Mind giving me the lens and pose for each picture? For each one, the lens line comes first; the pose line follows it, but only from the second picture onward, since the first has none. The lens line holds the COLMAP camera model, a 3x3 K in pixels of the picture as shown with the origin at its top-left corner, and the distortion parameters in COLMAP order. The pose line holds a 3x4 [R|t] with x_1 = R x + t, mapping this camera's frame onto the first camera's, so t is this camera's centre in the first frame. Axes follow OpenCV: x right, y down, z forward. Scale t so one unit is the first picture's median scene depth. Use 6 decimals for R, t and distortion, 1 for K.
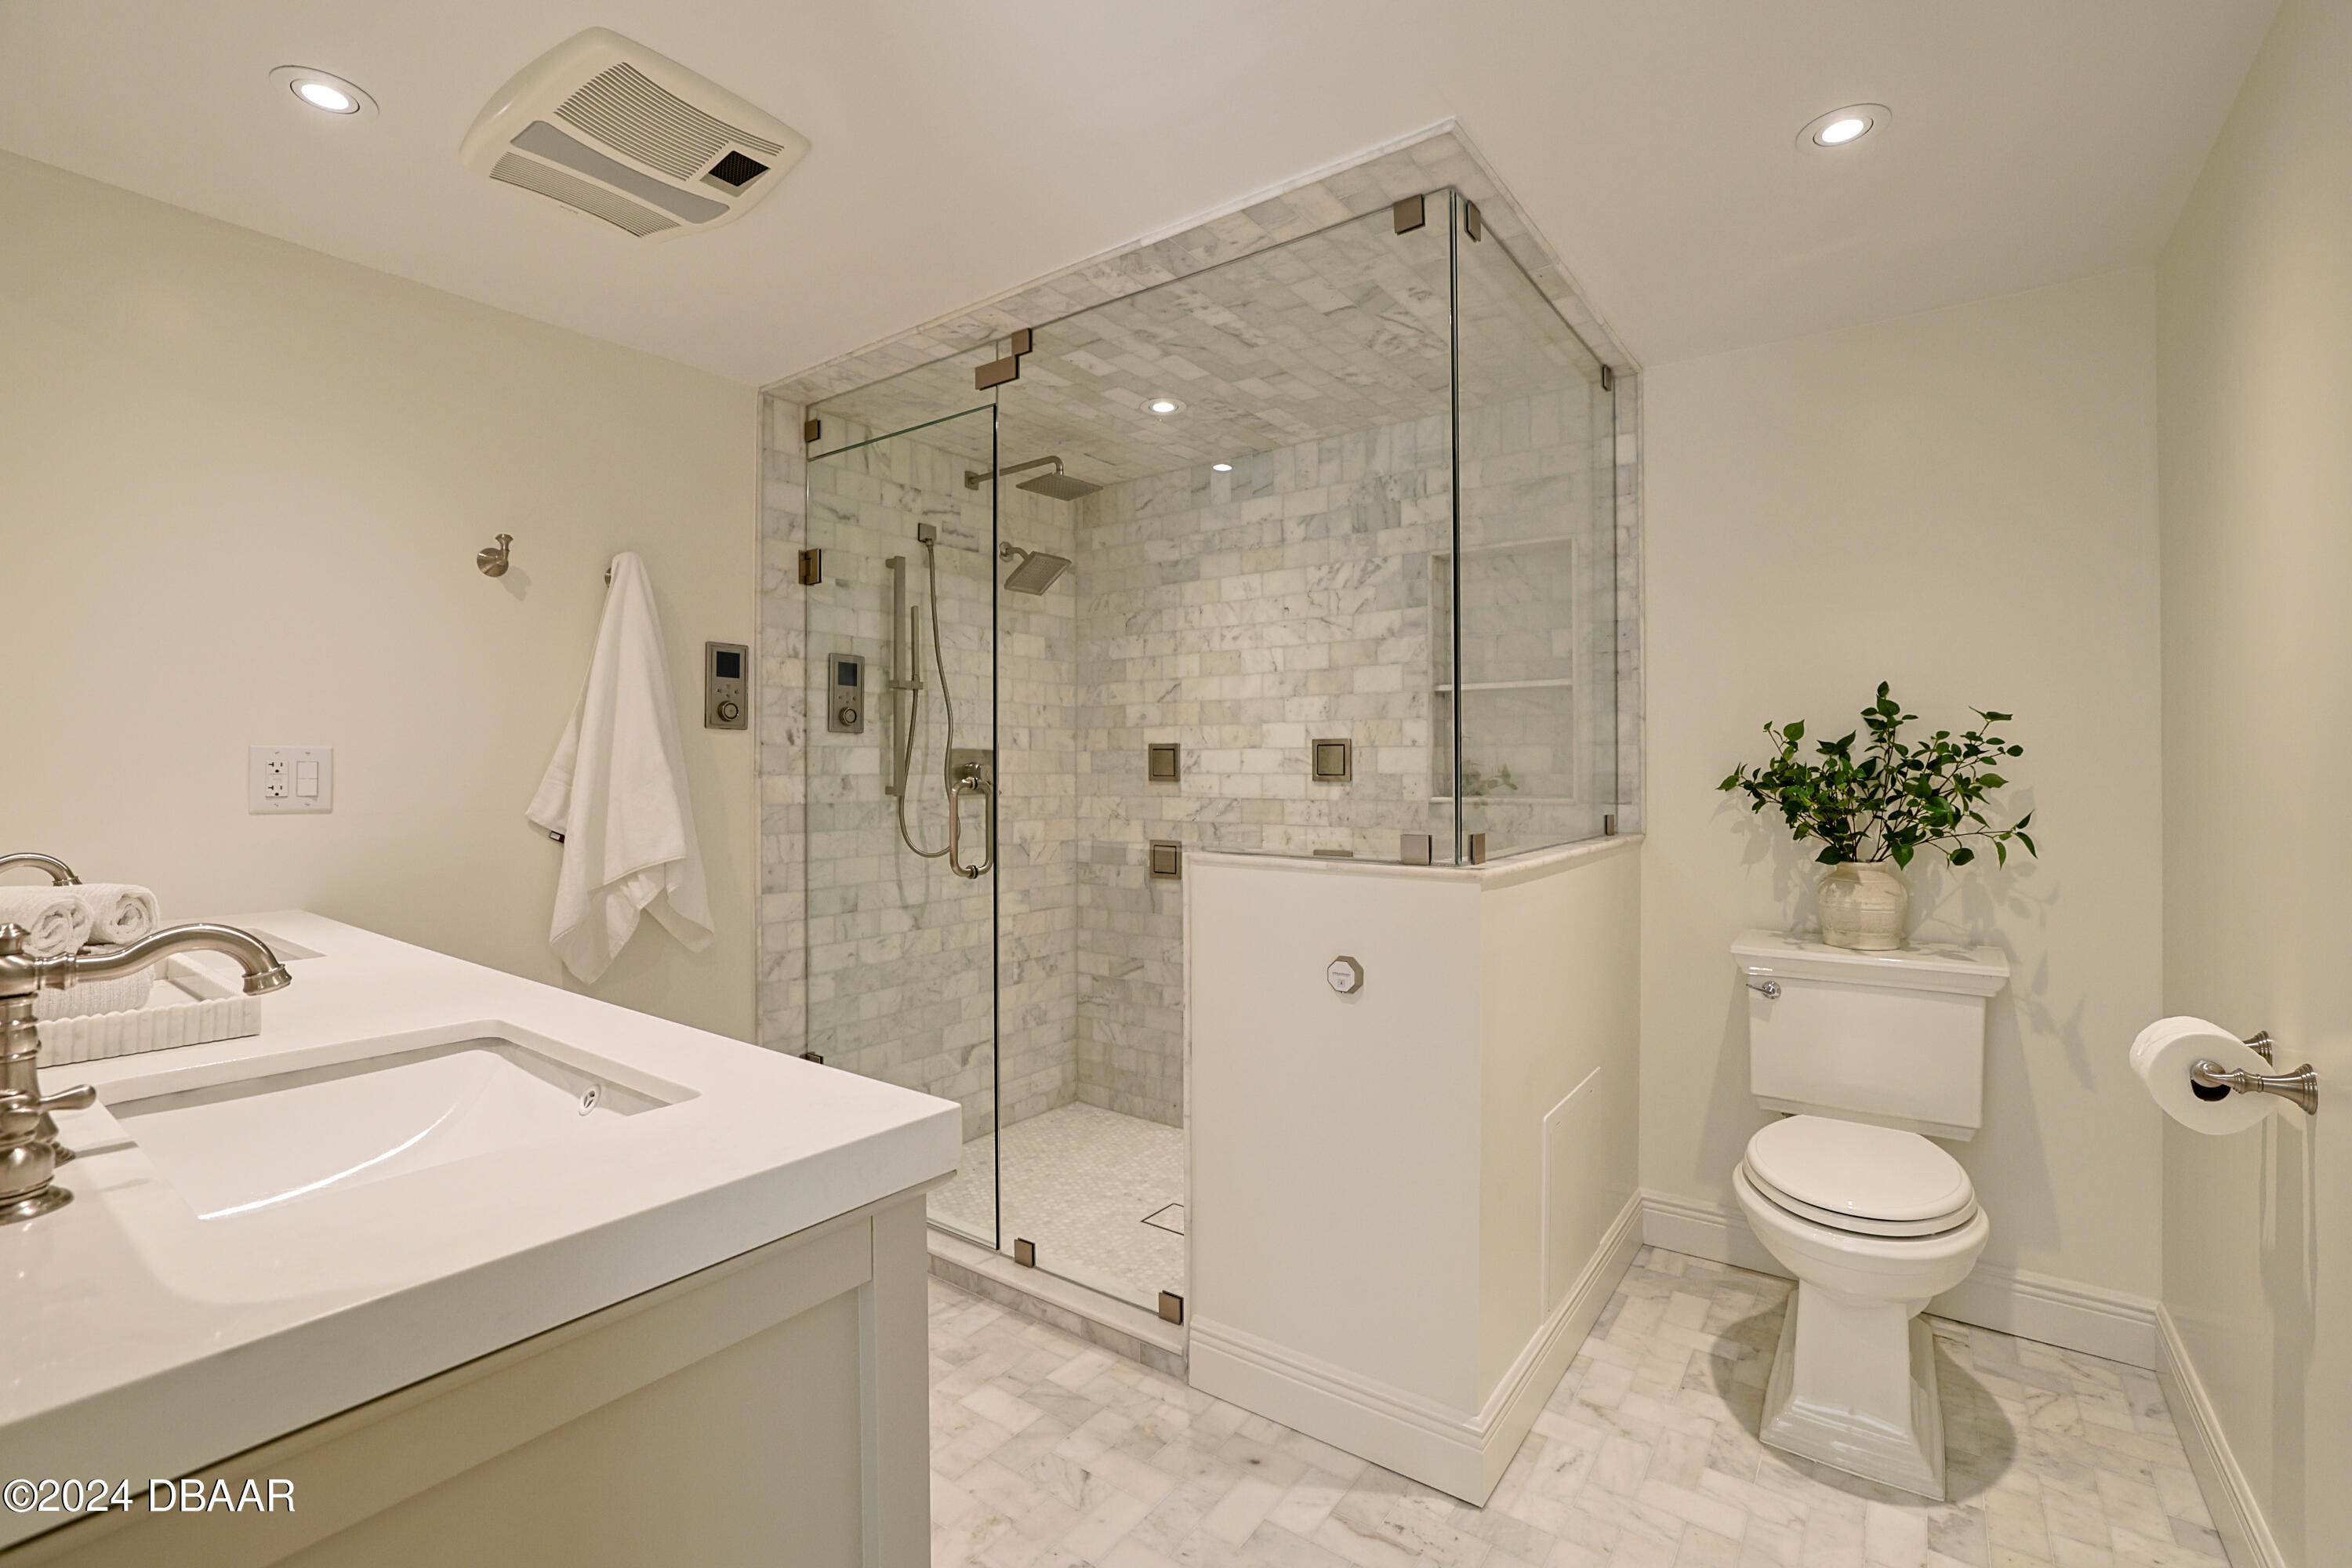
lens RADIAL K [[1006.1, 0, 1177.2], [0, 1006.1, 769.1], [0, 0, 1]] dist [-0.023107, 0.001570]
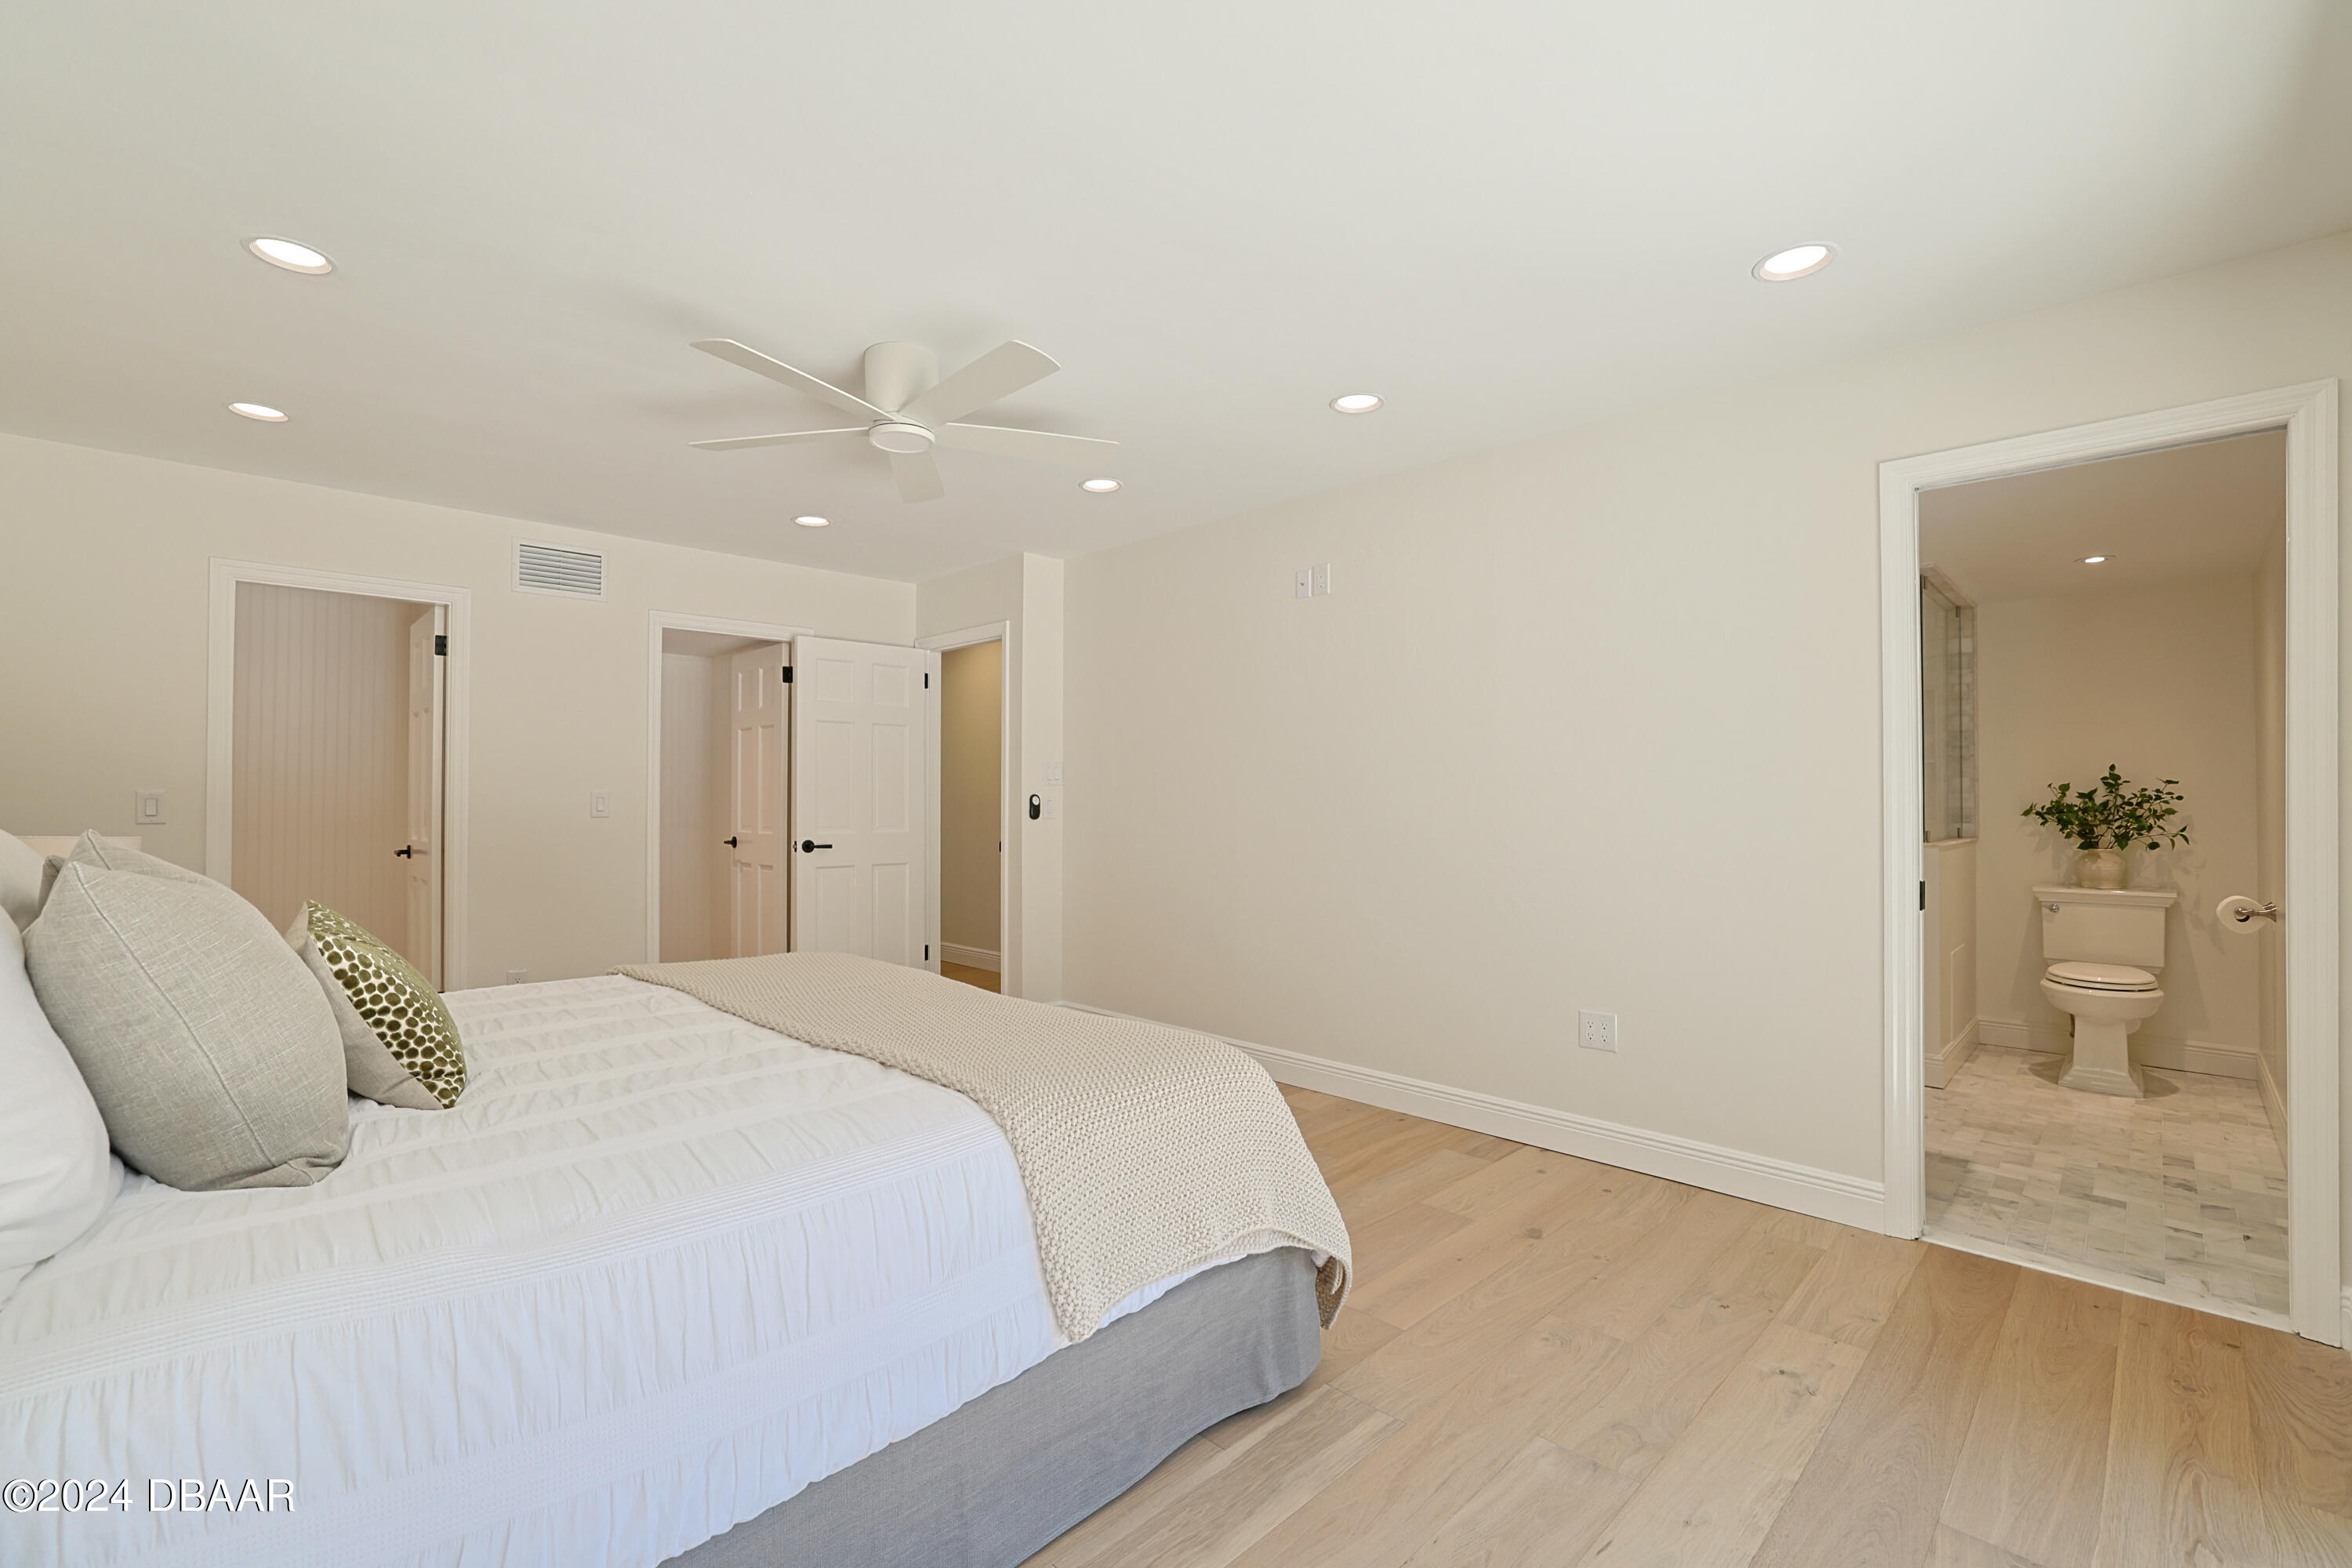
lens RADIAL K [[1006.1, 0, 1120.6], [0, 1006.1, 789.7], [0, 0, 1]] dist [-0.023107, 0.001570]
pose [[0.985145, 0.004381, -0.171670, -0.927424], [-0.006842, 0.999882, -0.013746, 0.008176], [0.171589, 0.014716, 0.985059, -1.308481]]
